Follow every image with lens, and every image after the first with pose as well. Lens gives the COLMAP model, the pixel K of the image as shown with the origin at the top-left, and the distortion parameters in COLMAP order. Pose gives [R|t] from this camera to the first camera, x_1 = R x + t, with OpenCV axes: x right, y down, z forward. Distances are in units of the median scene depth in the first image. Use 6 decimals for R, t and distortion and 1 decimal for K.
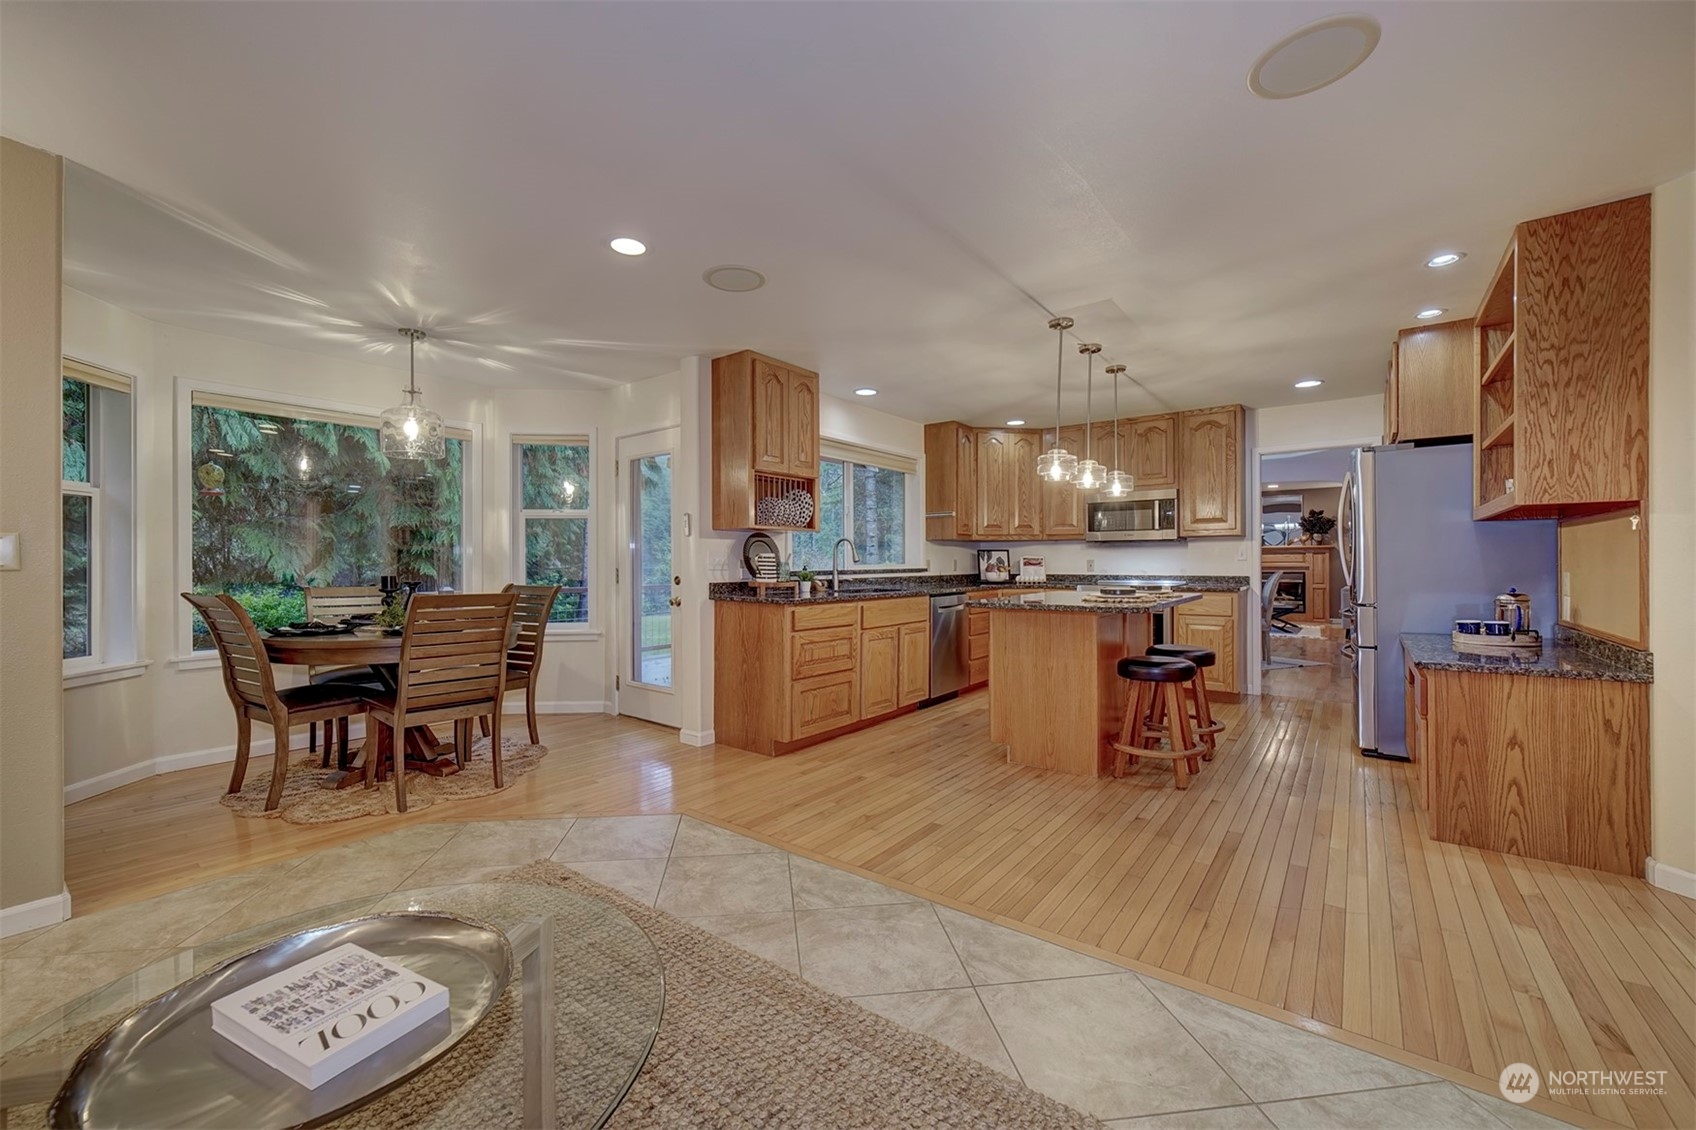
lens RADIAL K [[664.9, 0, 840.8], [0, 664.9, 569.3], [0, 0, 1]] dist [-0.004135, -0.000138]
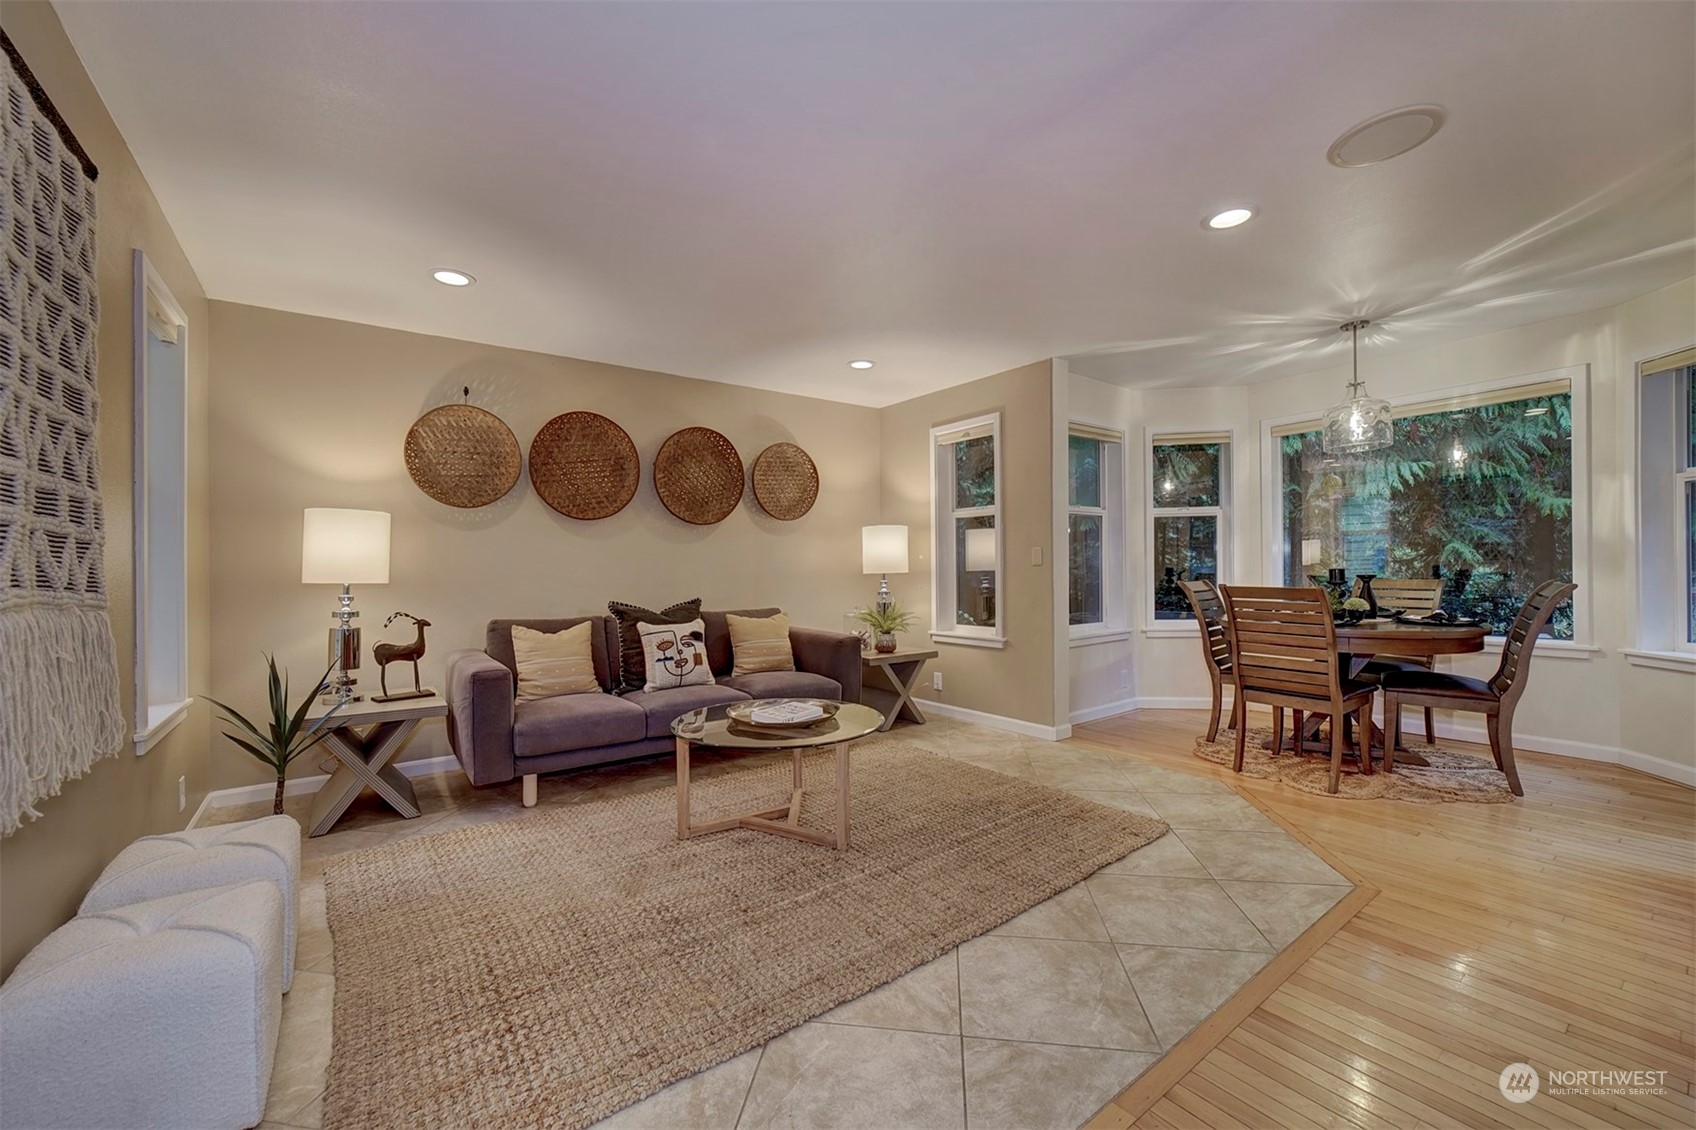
lens RADIAL K [[664.9, 0, 836.7], [0, 664.9, 563.8], [0, 0, 1]] dist [-0.004135, -0.000138]
pose [[-0.268036, -0.000147, -0.963409, 0.279318], [0.011116, 0.999933, -0.003246, -0.001660], [0.963345, -0.011579, -0.268016, 0.273618]]
